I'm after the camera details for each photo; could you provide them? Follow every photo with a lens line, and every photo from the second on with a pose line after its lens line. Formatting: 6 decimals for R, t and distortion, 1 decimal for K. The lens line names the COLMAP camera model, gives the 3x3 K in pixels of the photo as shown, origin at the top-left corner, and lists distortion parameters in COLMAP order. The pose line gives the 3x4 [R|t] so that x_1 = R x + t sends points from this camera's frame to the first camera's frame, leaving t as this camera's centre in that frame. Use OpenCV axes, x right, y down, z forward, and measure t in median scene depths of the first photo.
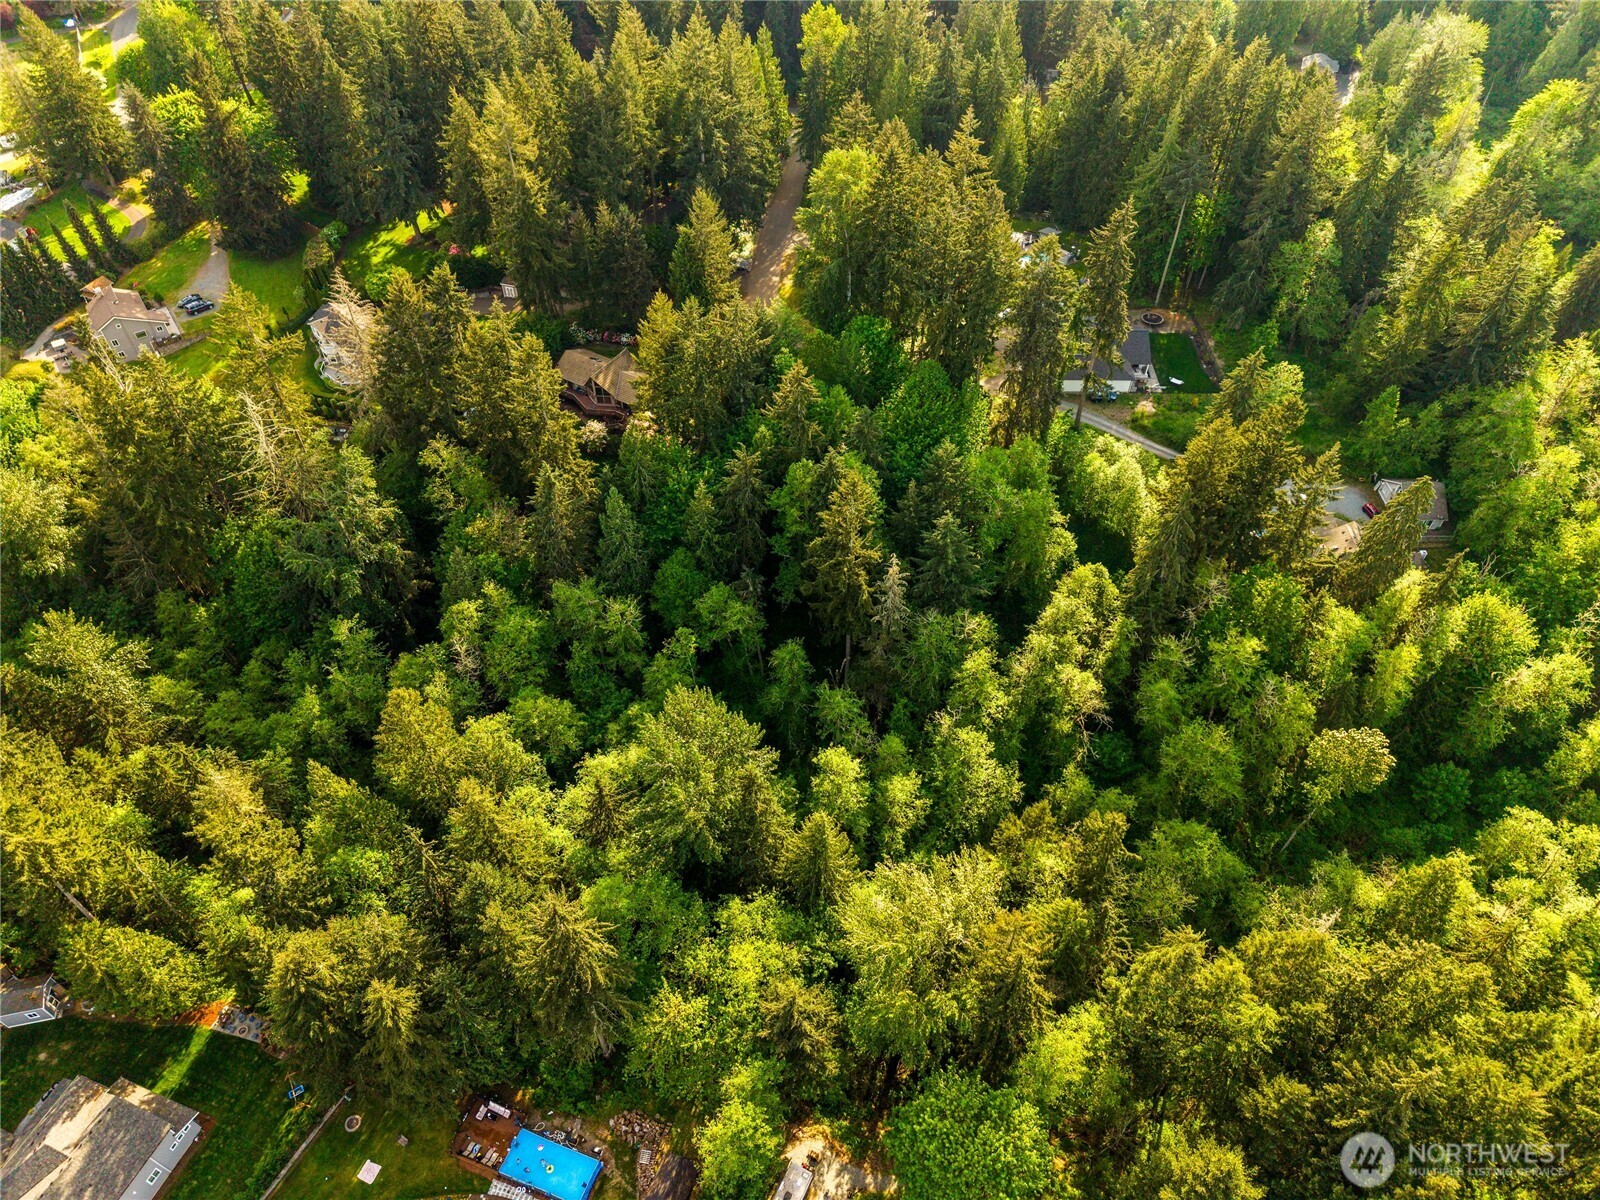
lens RADIAL K [[1118.2, 0, 800.6], [0, 1118.2, 600.5], [0, 0, 1]] dist [0.022104, -0.008613]
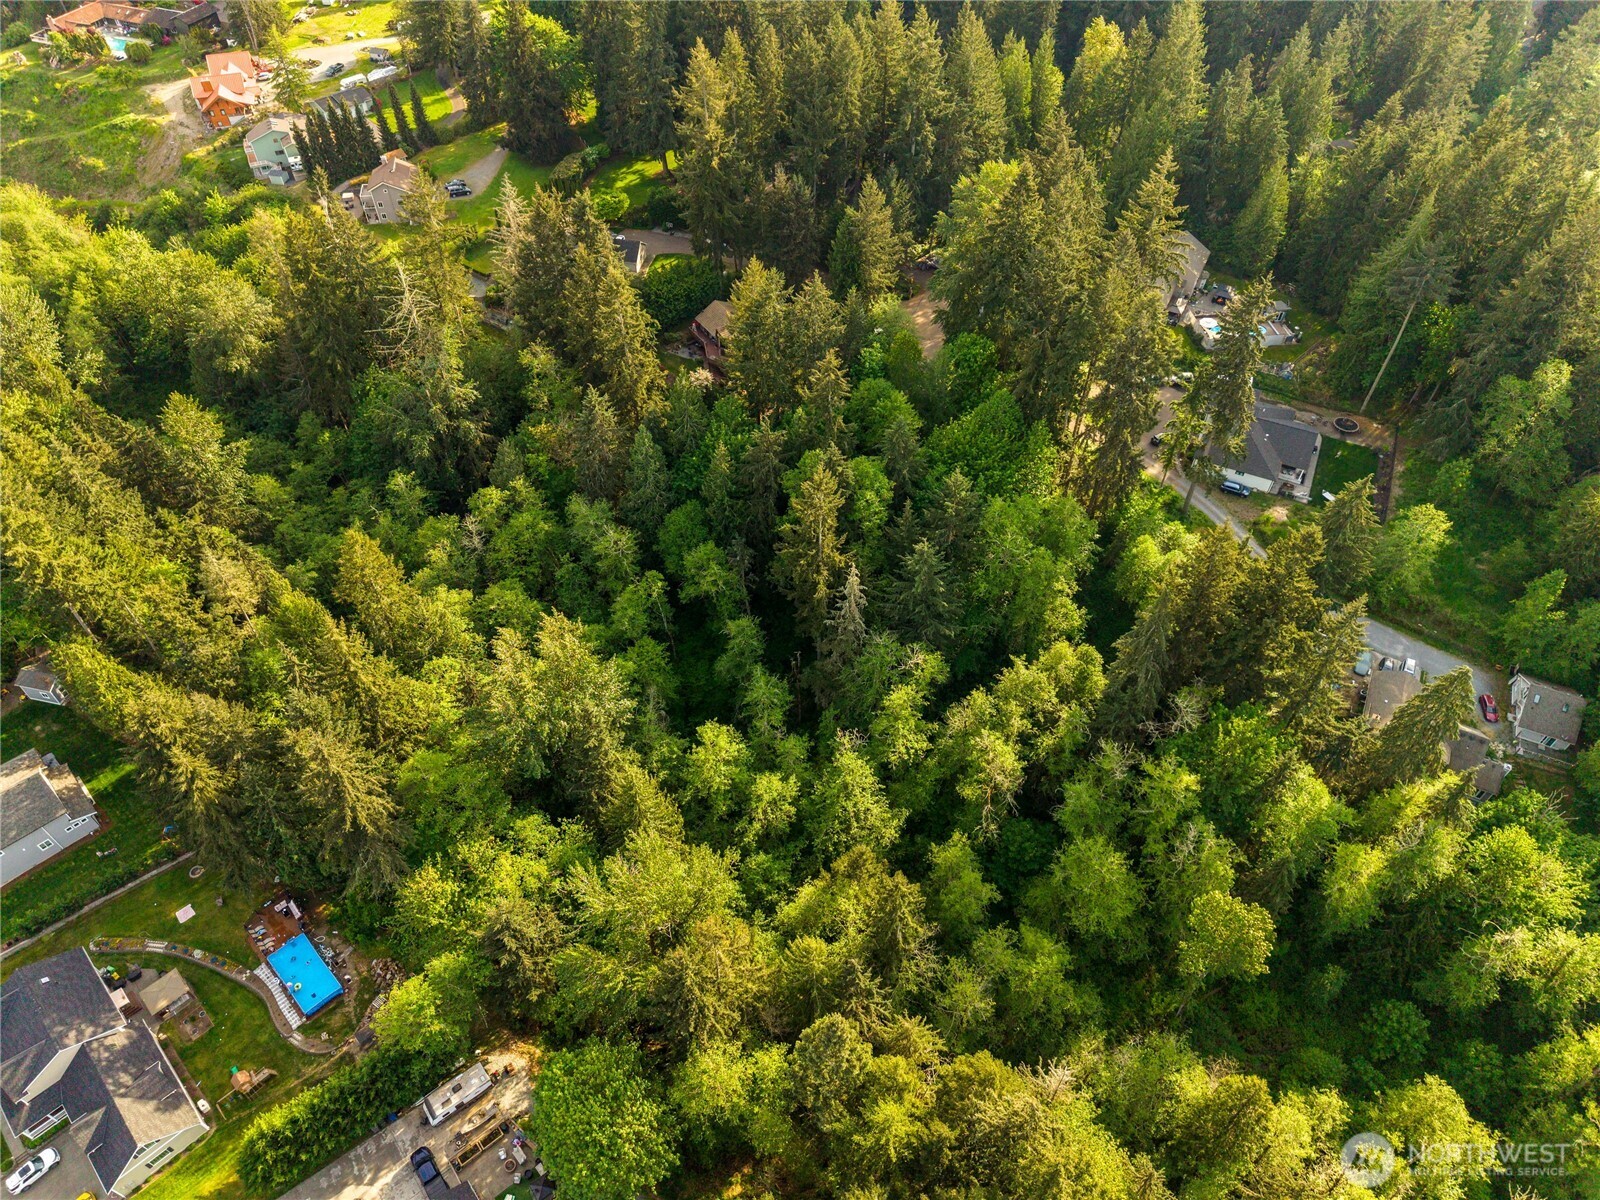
lens RADIAL K [[1118.2, 0, 799.4], [0, 1118.2, 600.0], [0, 0, 1]] dist [0.022104, -0.008613]
pose [[0.902536, 0.312445, -0.296321, 0.325783], [-0.311398, 0.948854, 0.052027, -0.045084], [0.297421, 0.045318, 0.953670, 0.045778]]
